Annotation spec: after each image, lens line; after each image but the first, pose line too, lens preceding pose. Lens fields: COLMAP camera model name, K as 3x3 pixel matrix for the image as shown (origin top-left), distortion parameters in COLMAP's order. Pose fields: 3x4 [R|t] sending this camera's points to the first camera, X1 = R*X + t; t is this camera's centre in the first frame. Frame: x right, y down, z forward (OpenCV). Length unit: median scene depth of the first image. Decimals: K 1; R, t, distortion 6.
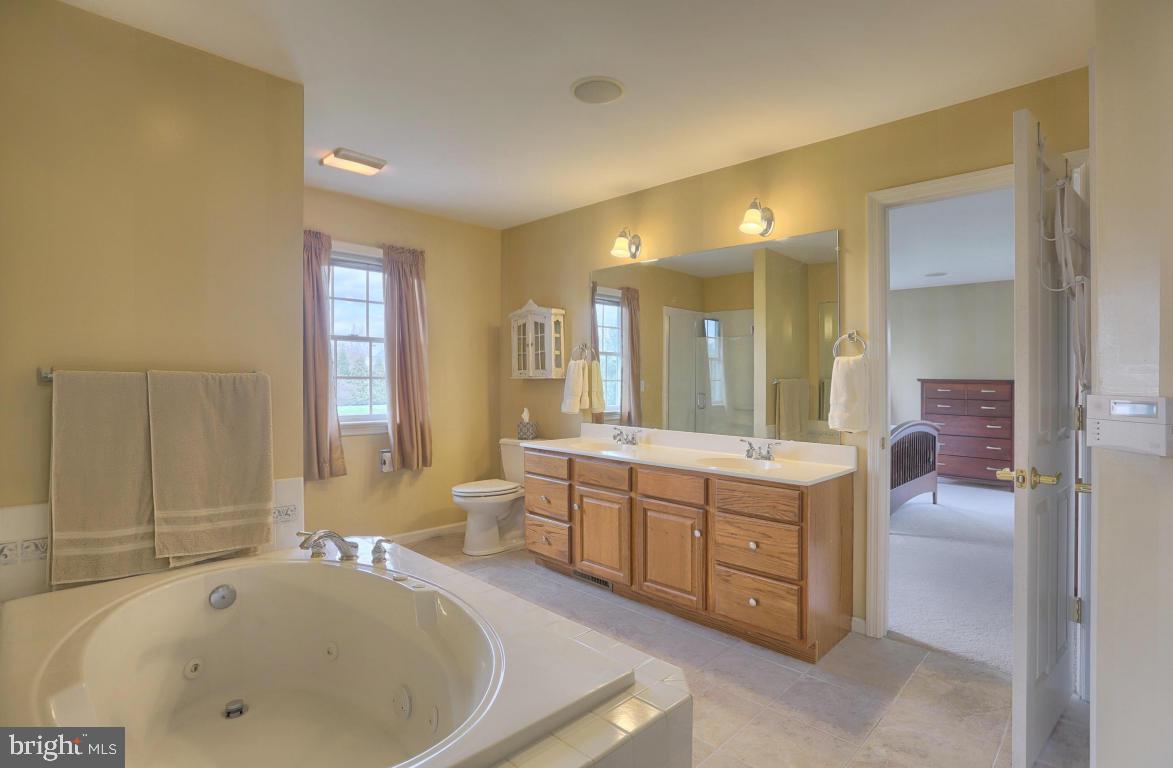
lens RADIAL K [[560.8, 0, 585.7], [0, 560.8, 382.5], [0, 0, 1]] dist [-0.002071, -0.000040]
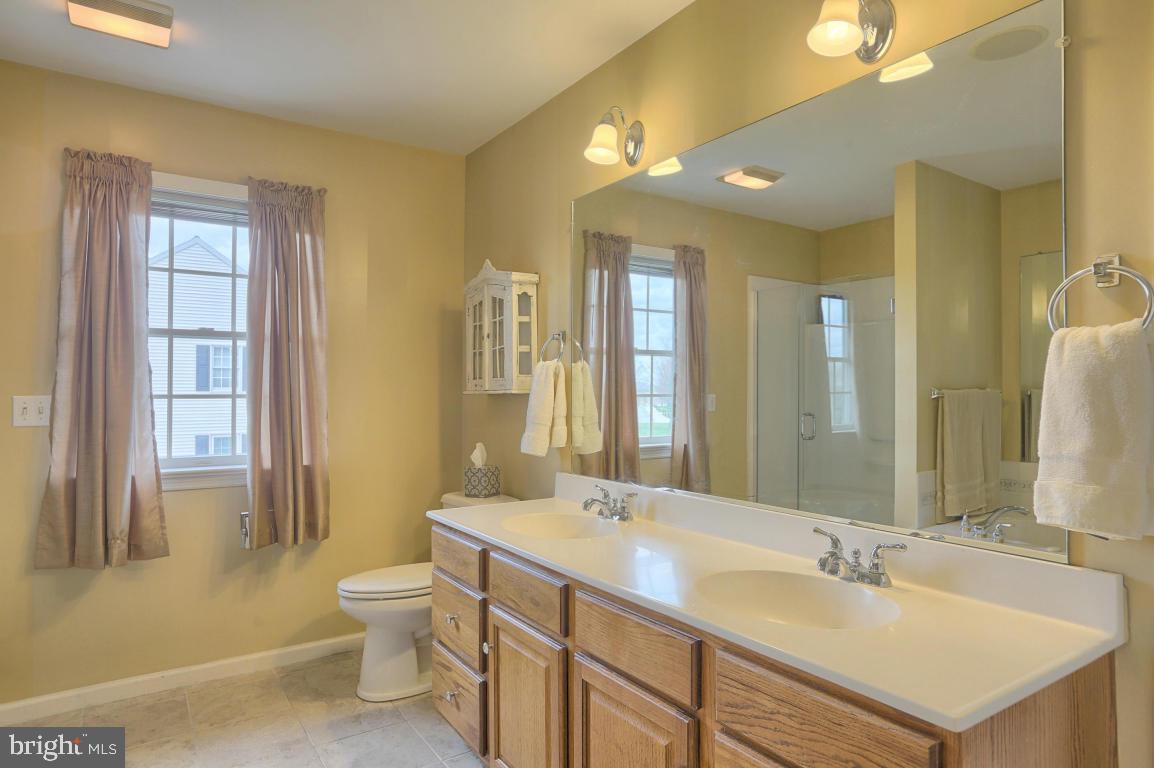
lens RADIAL K [[693.2, 0, 588.1], [0, 693.2, 401.7], [0, 0, 1]] dist [0.019328, 0.007972]
pose [[0.985996, -0.008278, -0.166563, 0.140742], [0.009409, 0.999938, 0.006003, -0.002016], [0.166503, -0.007486, 0.986012, 0.316419]]
